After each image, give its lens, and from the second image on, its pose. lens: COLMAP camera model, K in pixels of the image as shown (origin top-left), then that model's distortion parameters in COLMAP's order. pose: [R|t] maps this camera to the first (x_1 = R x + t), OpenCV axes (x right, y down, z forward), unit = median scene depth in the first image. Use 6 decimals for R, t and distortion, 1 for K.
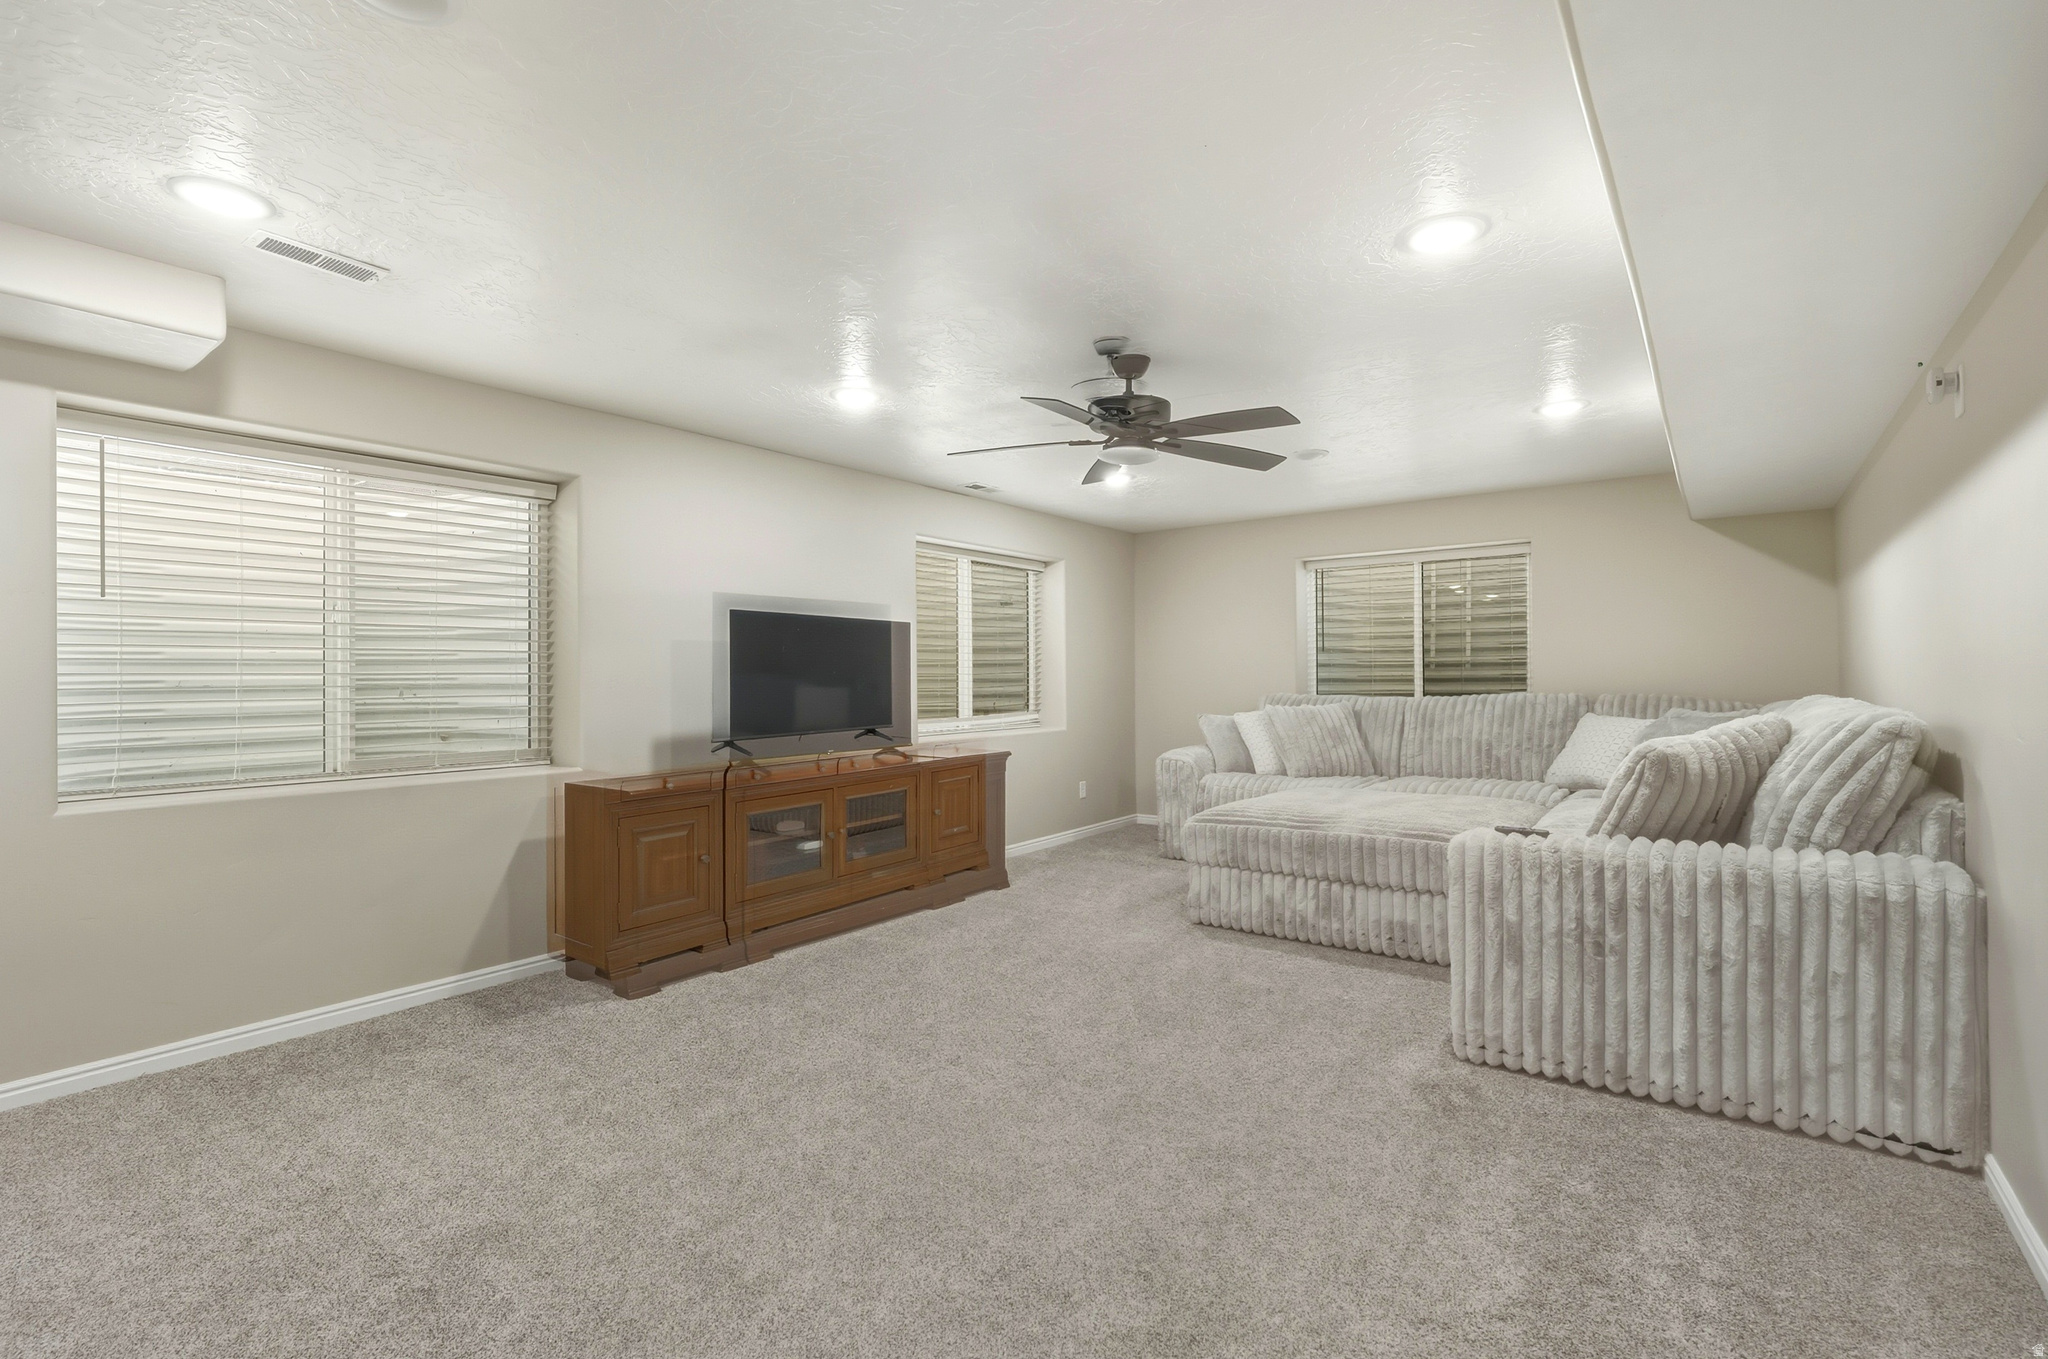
lens RADIAL K [[920.0, 0, 1018.5], [0, 920.0, 668.7], [0, 0, 1]] dist [-0.010441, 0.005088]
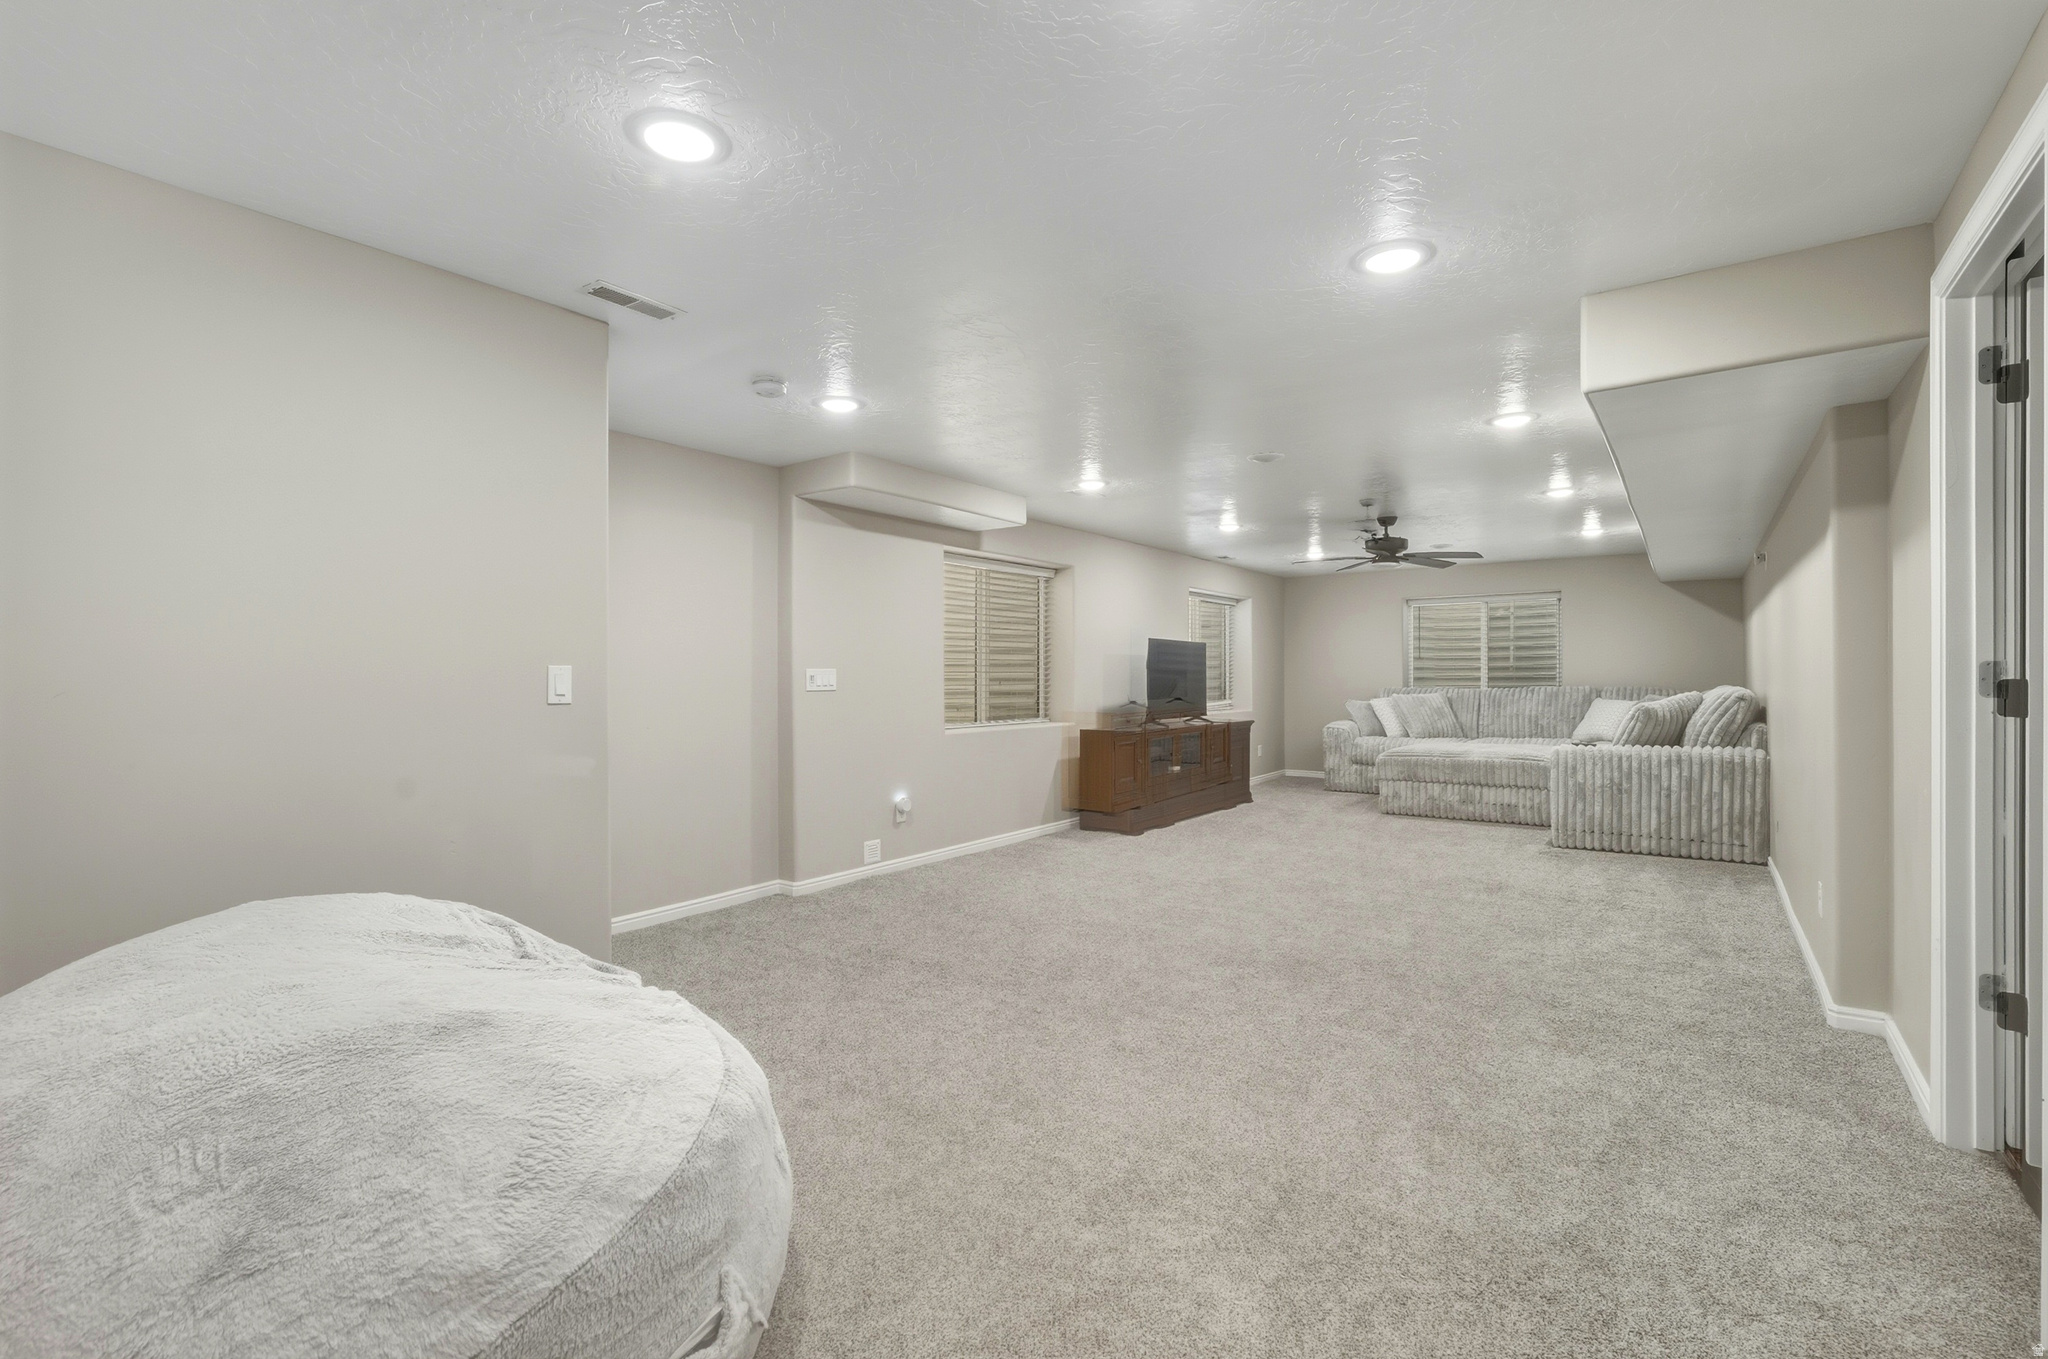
lens RADIAL K [[894.9, 0, 1024.0], [0, 894.9, 679.5], [0, 0, 1]] dist [-0.010857, 0.000119]
pose [[0.999872, 0.002405, 0.015839, -0.902657], [-0.002573, 0.999941, 0.010599, 0.000550], [-0.015813, -0.010638, 0.999818, -1.216697]]
